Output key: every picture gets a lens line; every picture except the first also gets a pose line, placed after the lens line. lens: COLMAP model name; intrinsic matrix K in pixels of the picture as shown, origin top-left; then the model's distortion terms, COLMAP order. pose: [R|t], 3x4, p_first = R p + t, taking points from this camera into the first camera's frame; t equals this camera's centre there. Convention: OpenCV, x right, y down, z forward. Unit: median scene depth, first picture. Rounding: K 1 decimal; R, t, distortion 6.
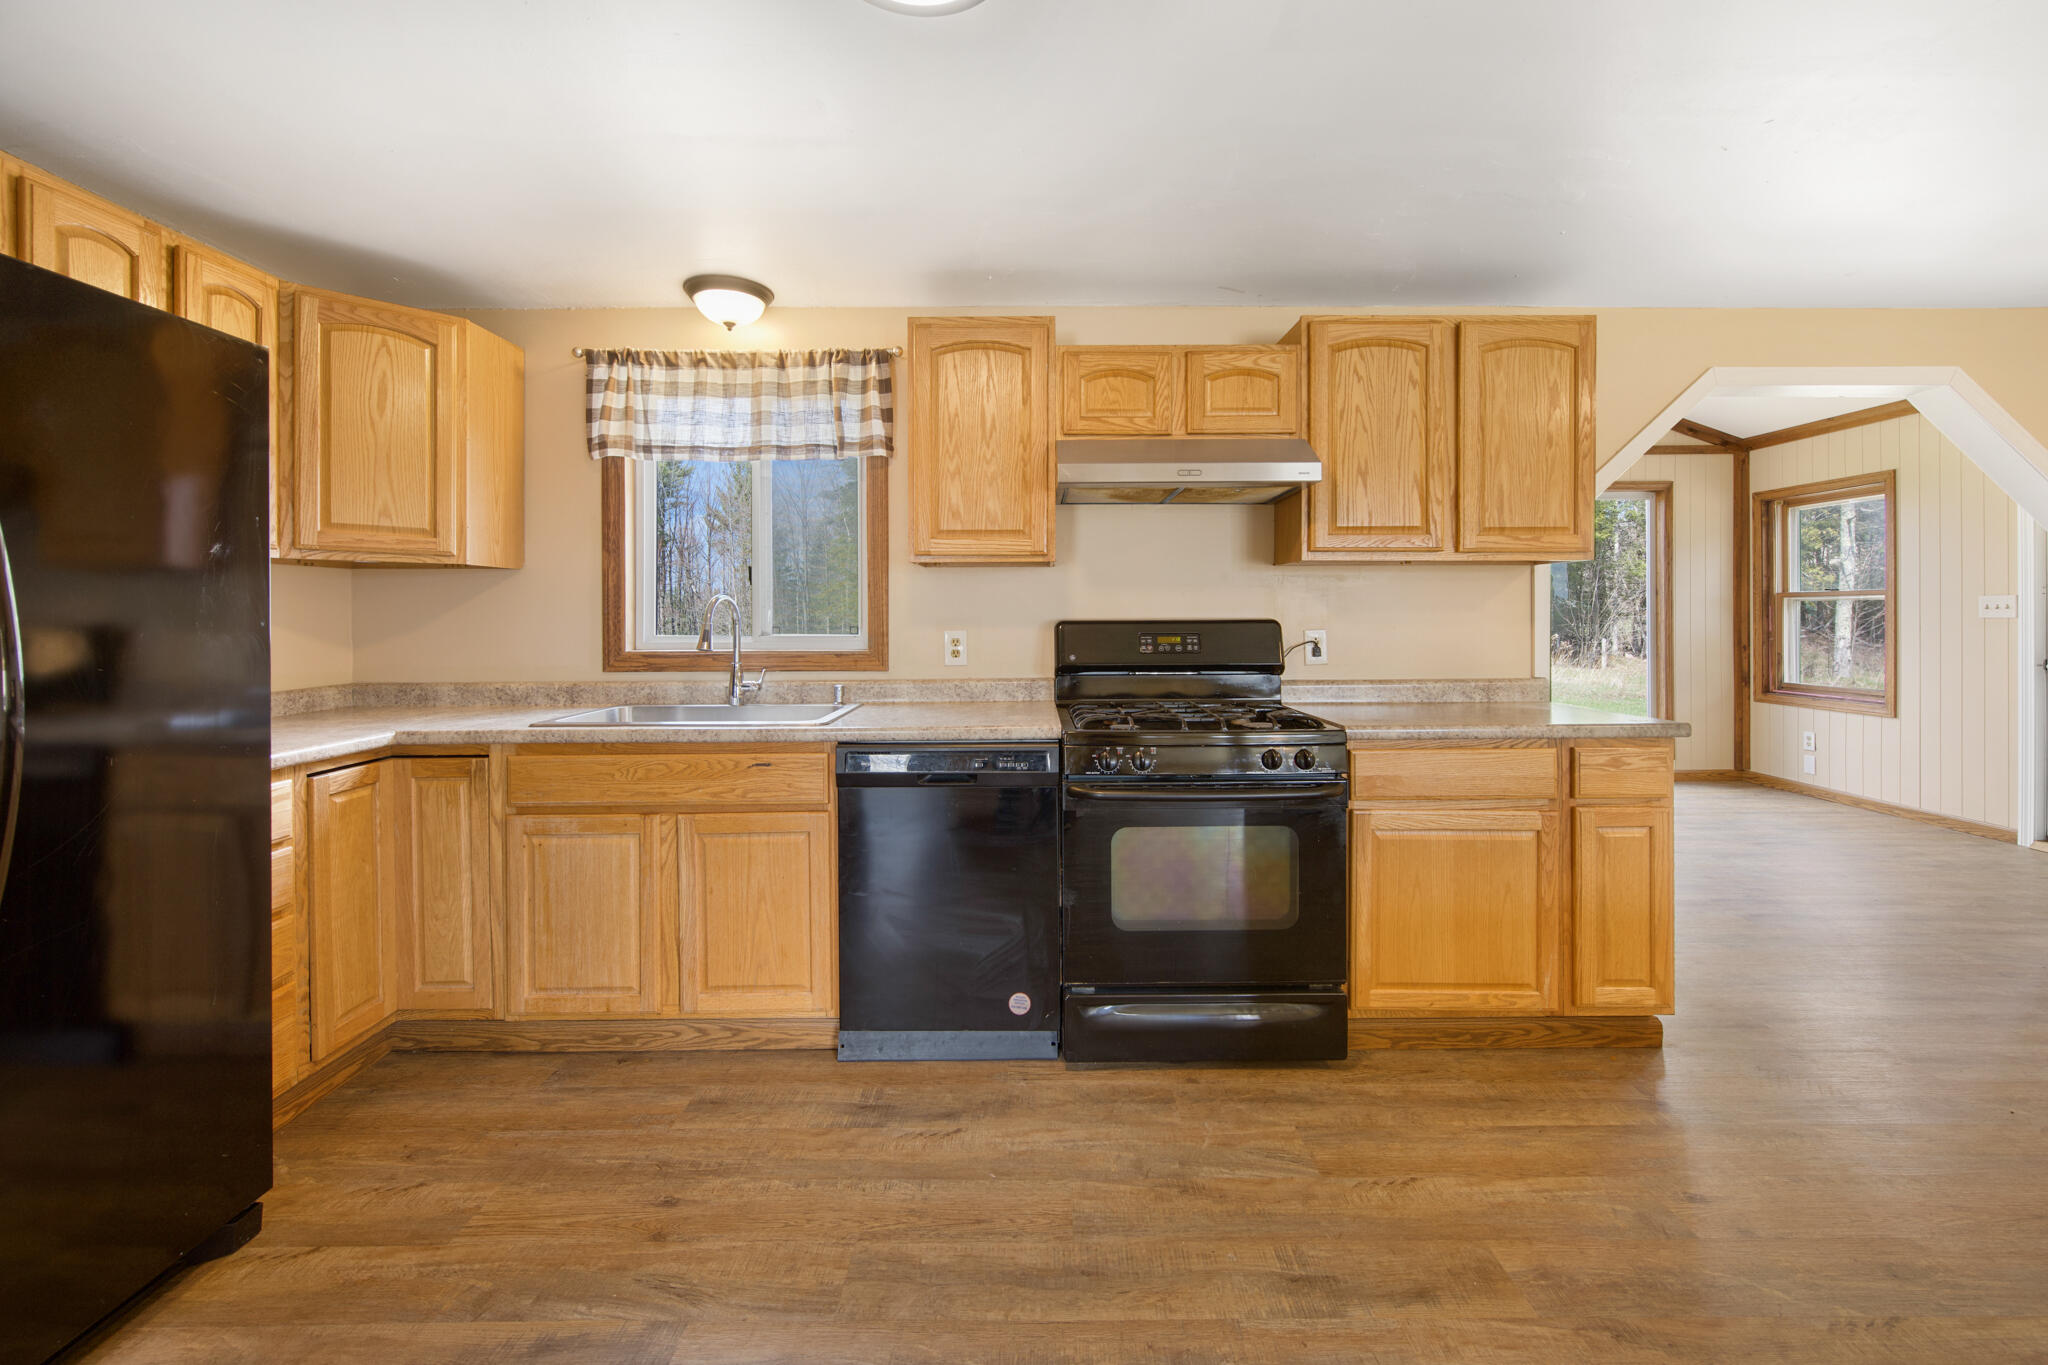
lens RADIAL K [[830.4, 0, 1030.6], [0, 830.4, 621.0], [0, 0, 1]] dist [0.000701, 0.000218]
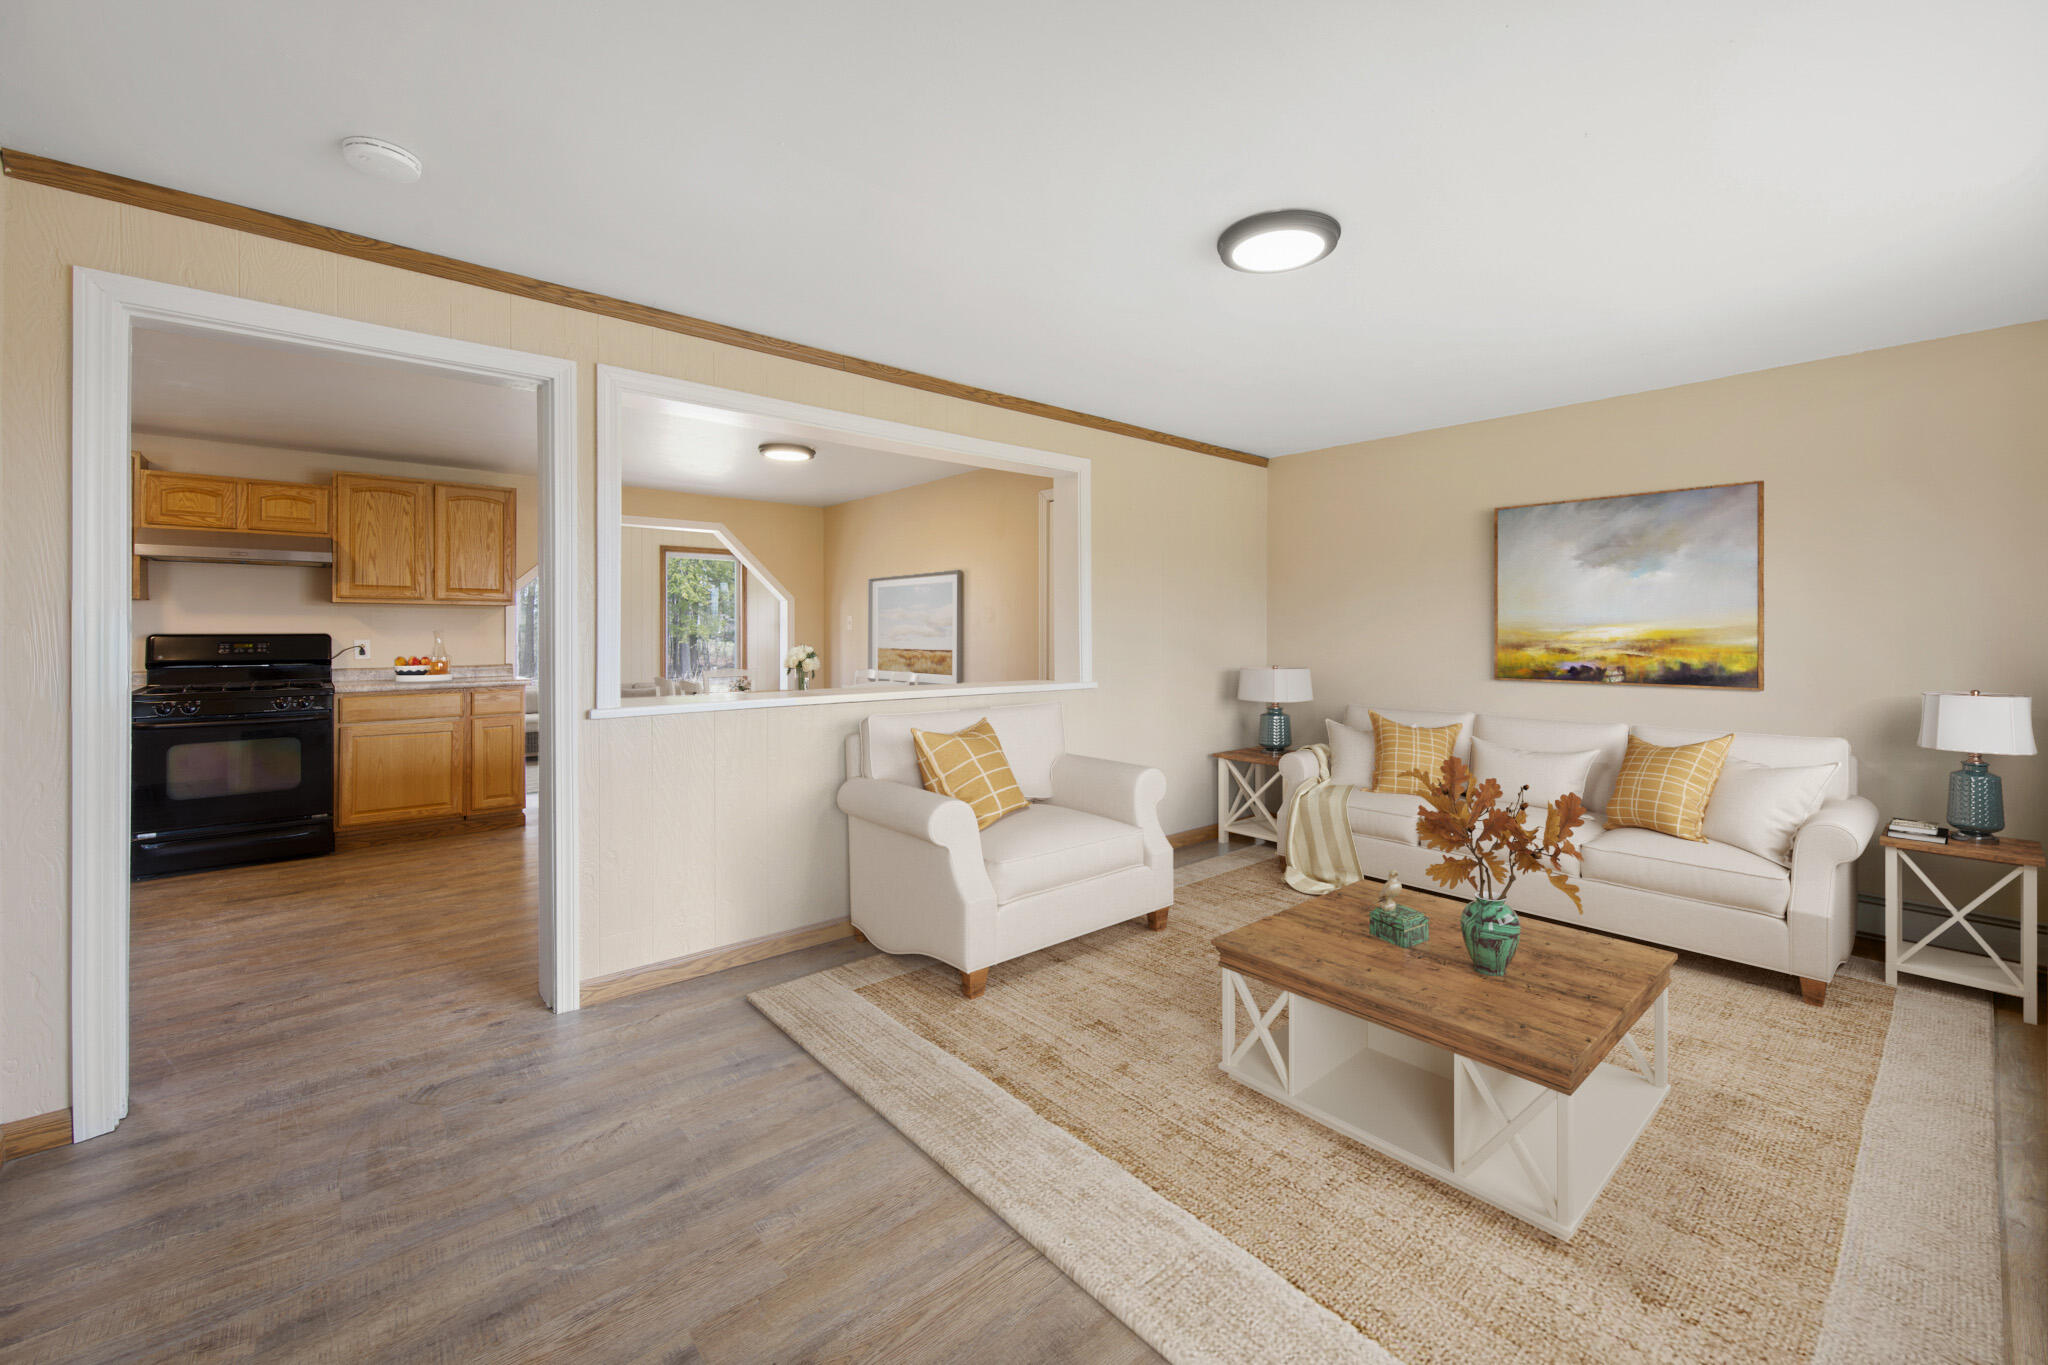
lens RADIAL K [[808.7, 0, 1055.8], [0, 808.7, 629.9], [0, 0, 1]] dist [-0.015570, -0.000066]
pose [[0.754716, 0.002293, 0.656048, 0.378213], [-0.000159, 0.999995, -0.003312, -0.004804], [-0.656052, 0.002395, 0.754712, -1.417702]]
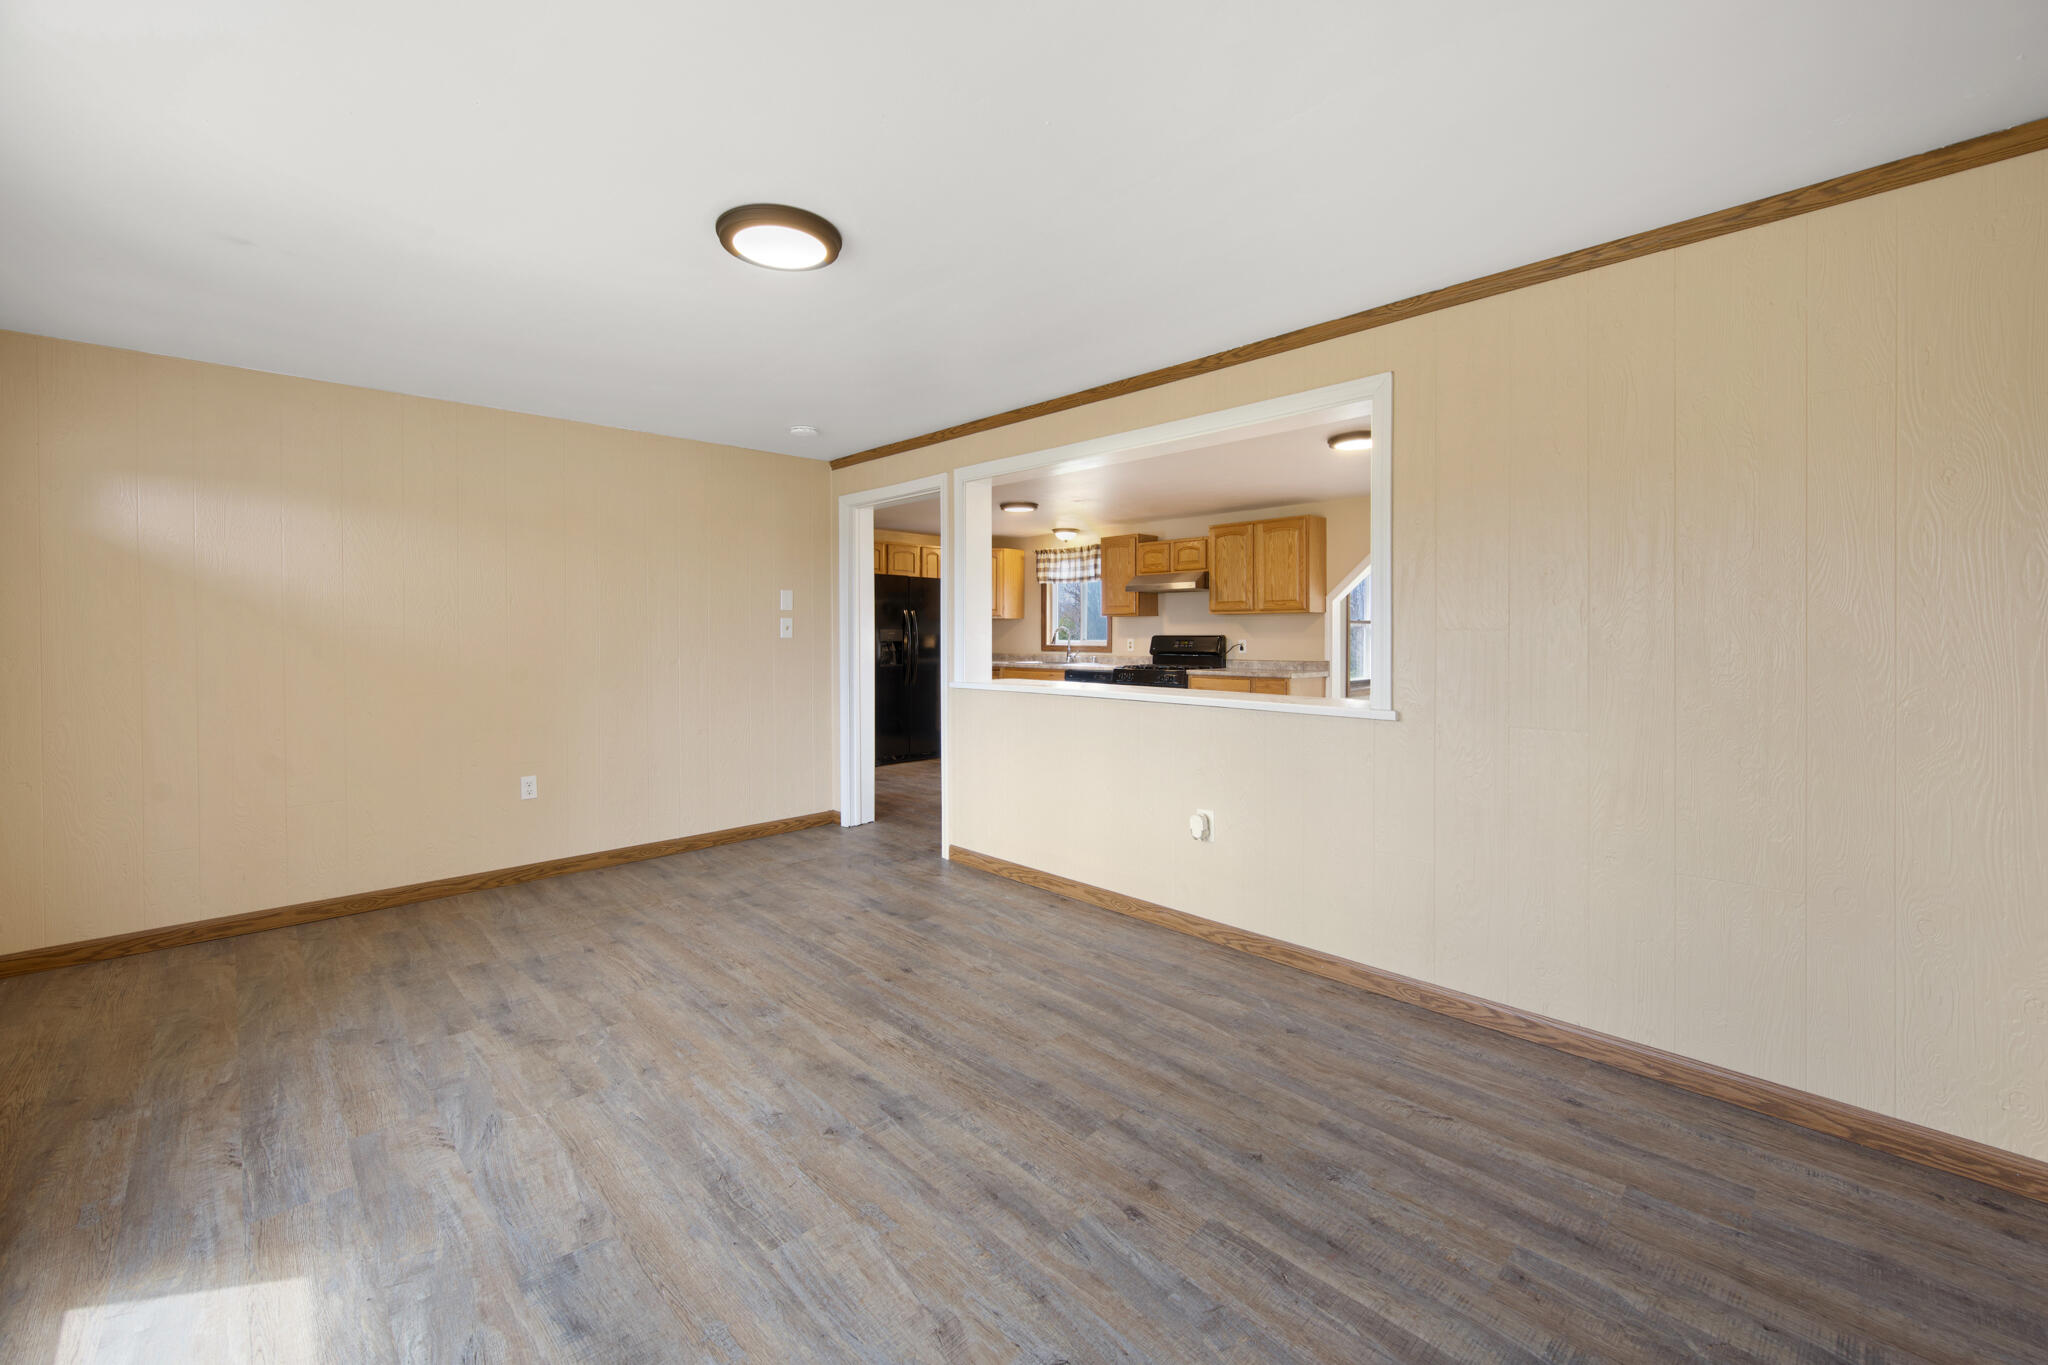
lens RADIAL K [[826.6, 0, 1028.8], [0, 826.6, 637.1], [0, 0, 1]] dist [0.001698, -0.000151]
pose [[0.697154, 0.003947, -0.716911, 1.889066], [-0.002312, 0.999992, 0.003257, -0.003496], [0.716918, -0.000613, 0.697157, -1.350669]]
